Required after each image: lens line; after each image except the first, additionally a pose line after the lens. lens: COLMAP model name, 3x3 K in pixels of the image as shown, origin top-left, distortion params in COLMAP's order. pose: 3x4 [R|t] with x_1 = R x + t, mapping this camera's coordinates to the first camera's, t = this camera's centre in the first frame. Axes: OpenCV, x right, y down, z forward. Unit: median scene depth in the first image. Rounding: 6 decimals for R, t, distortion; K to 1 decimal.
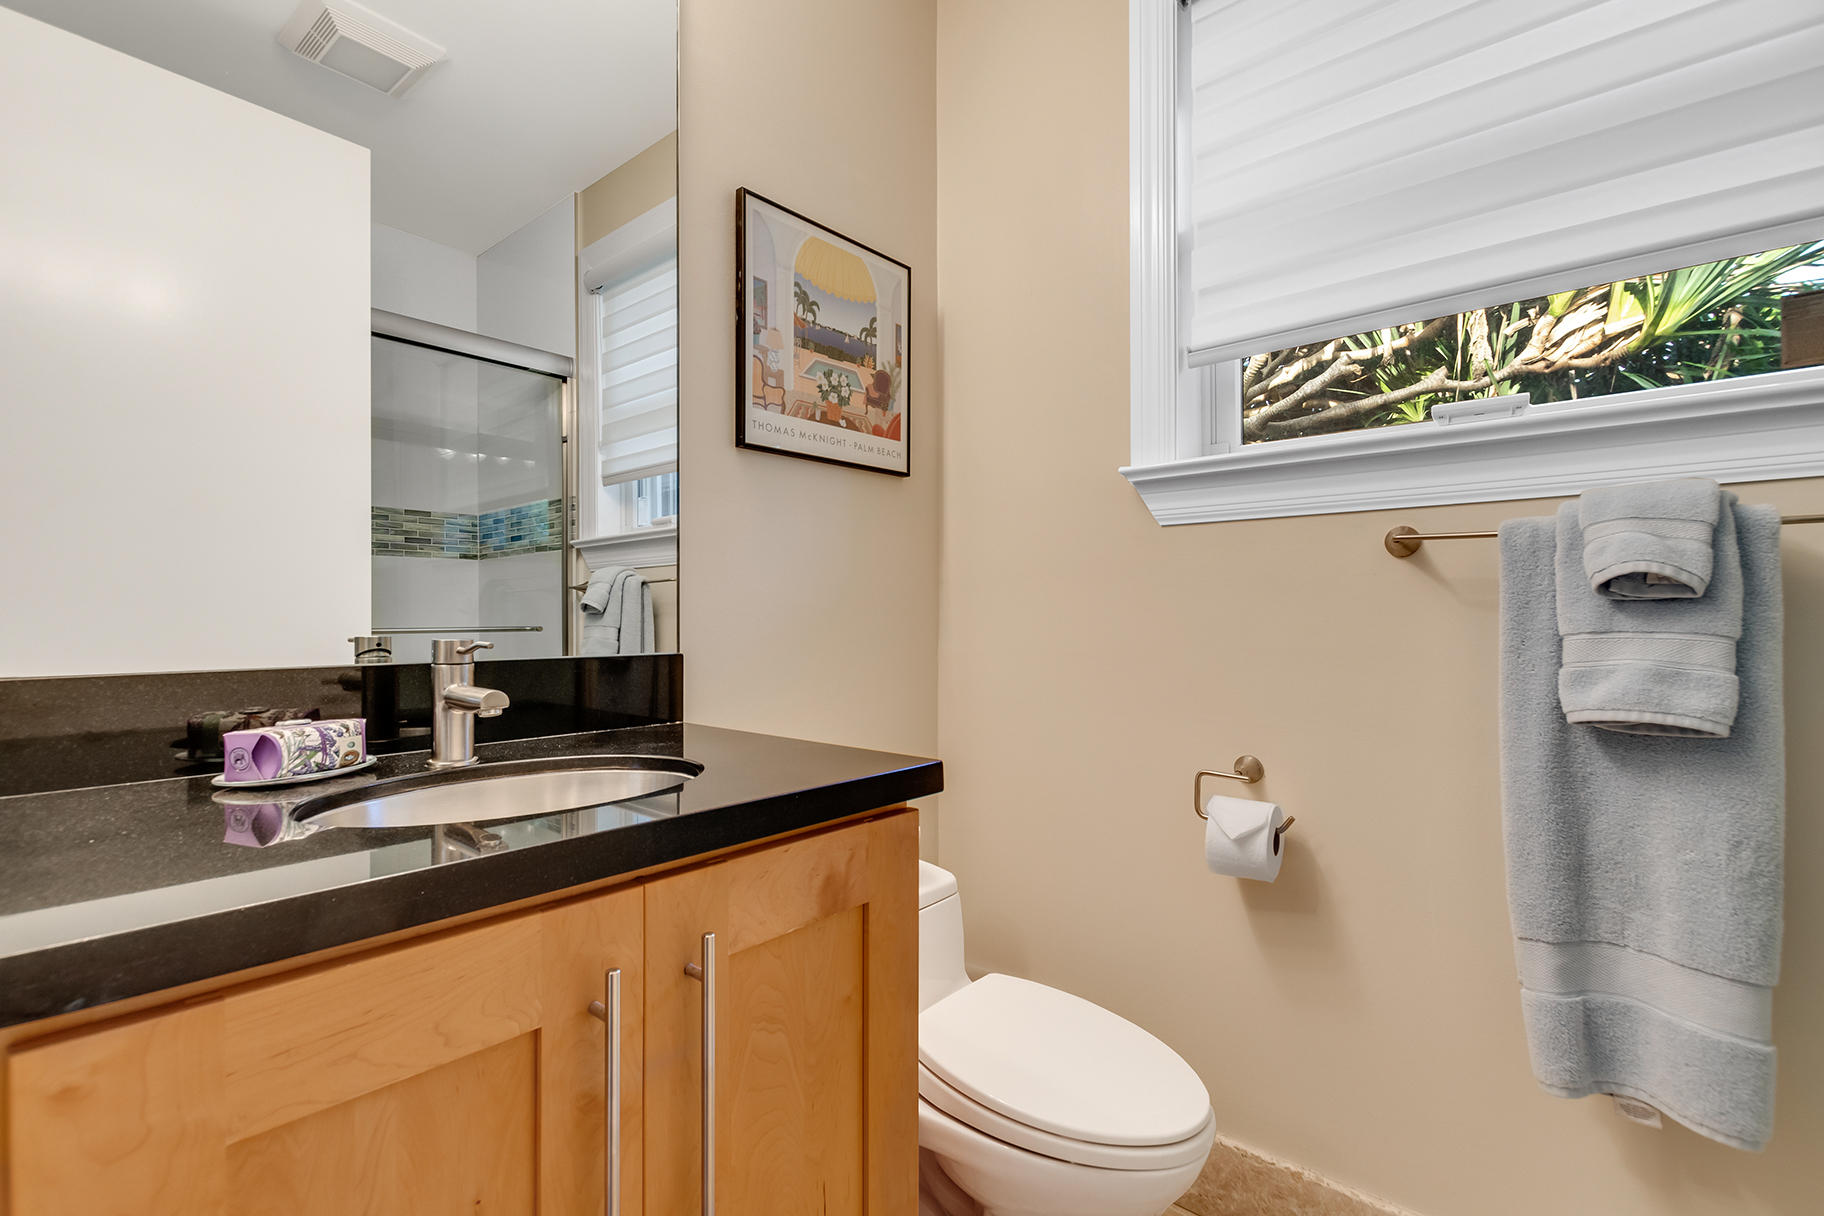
lens RADIAL K [[828.5, 0, 914.0], [0, 828.5, 608.0], [0, 0, 1]] dist [0.004045, -0.001055]
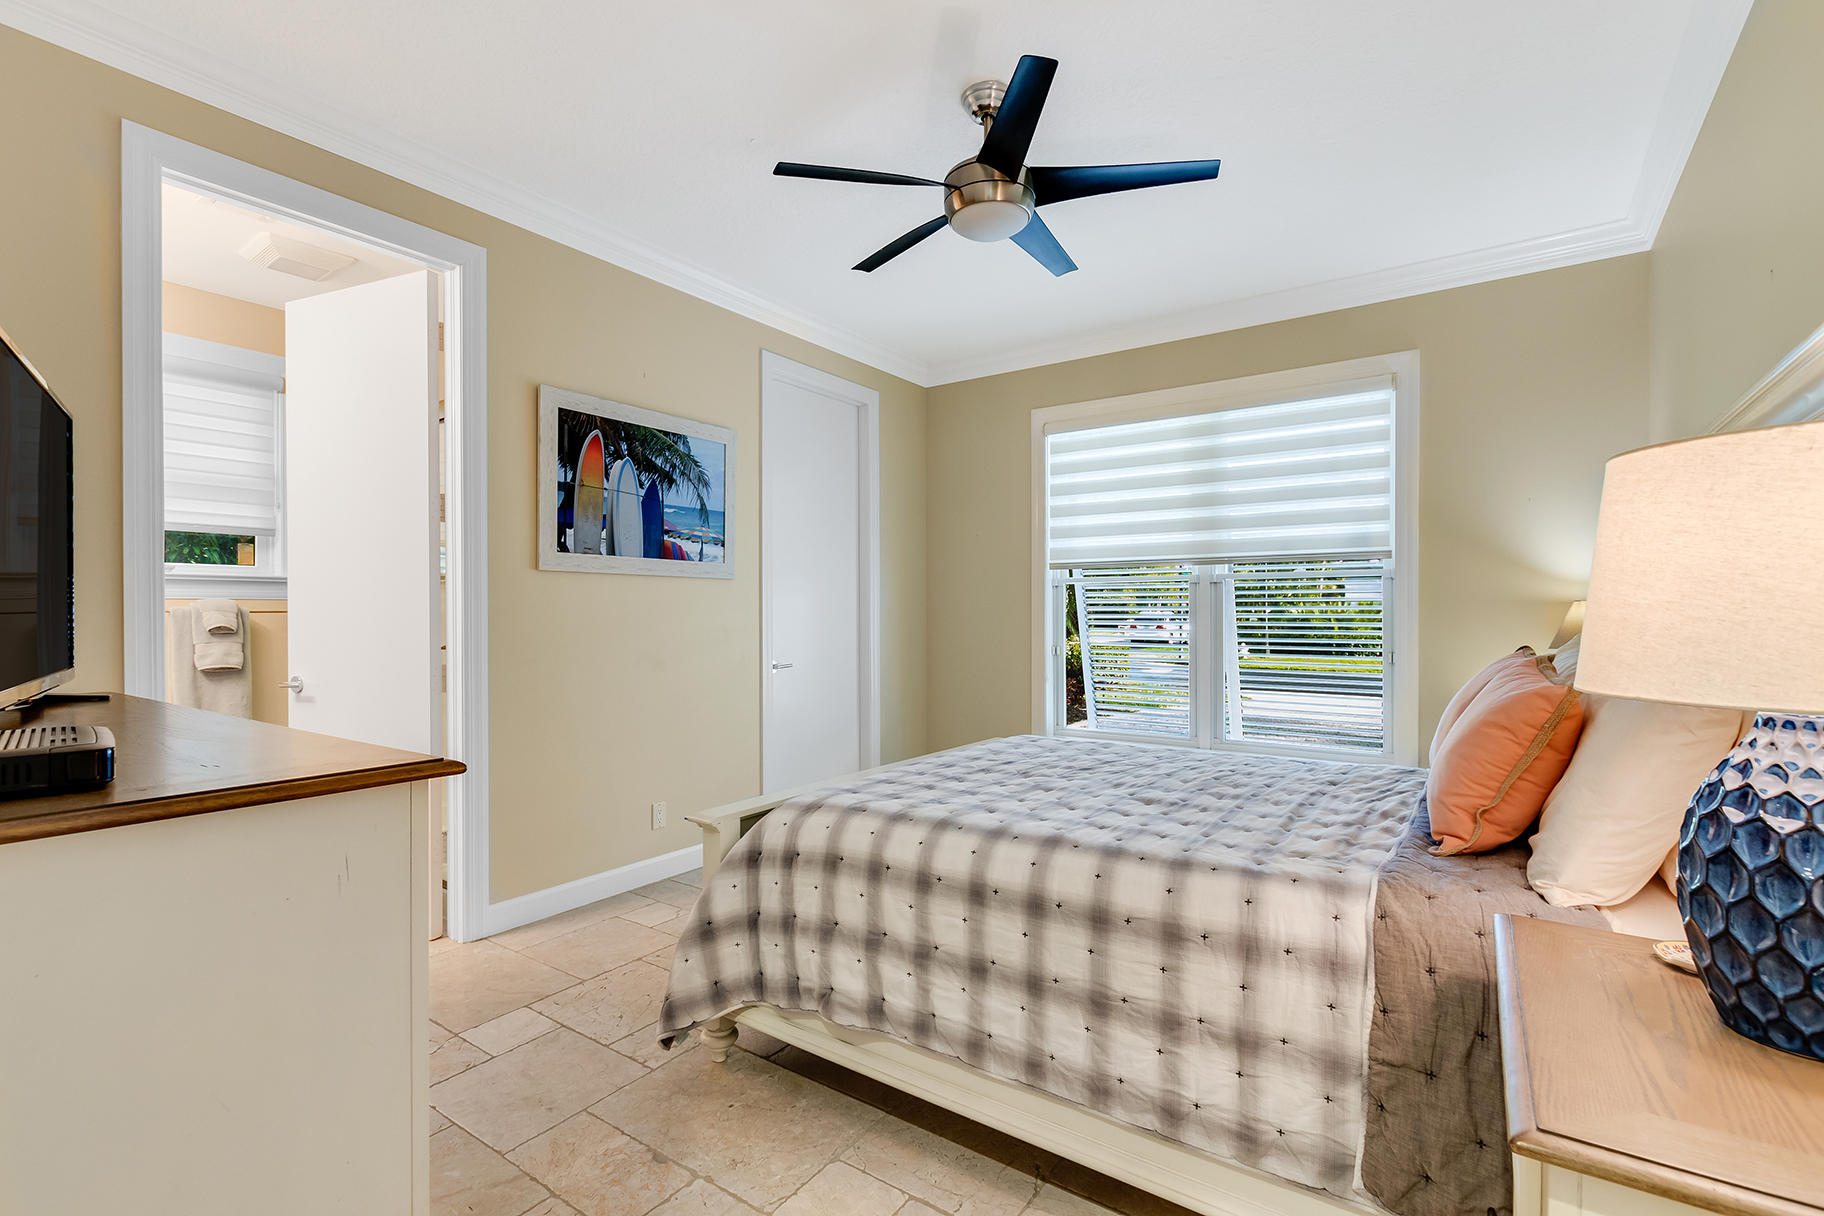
lens RADIAL K [[828.5, 0, 913.7], [0, 828.5, 609.1], [0, 0, 1]] dist [0.004045, -0.001055]
pose [[-0.099255, -0.001145, 0.995061, -2.998022], [-0.000982, 0.999999, 0.001053, -0.122628], [-0.995062, -0.000872, -0.099256, -1.637320]]
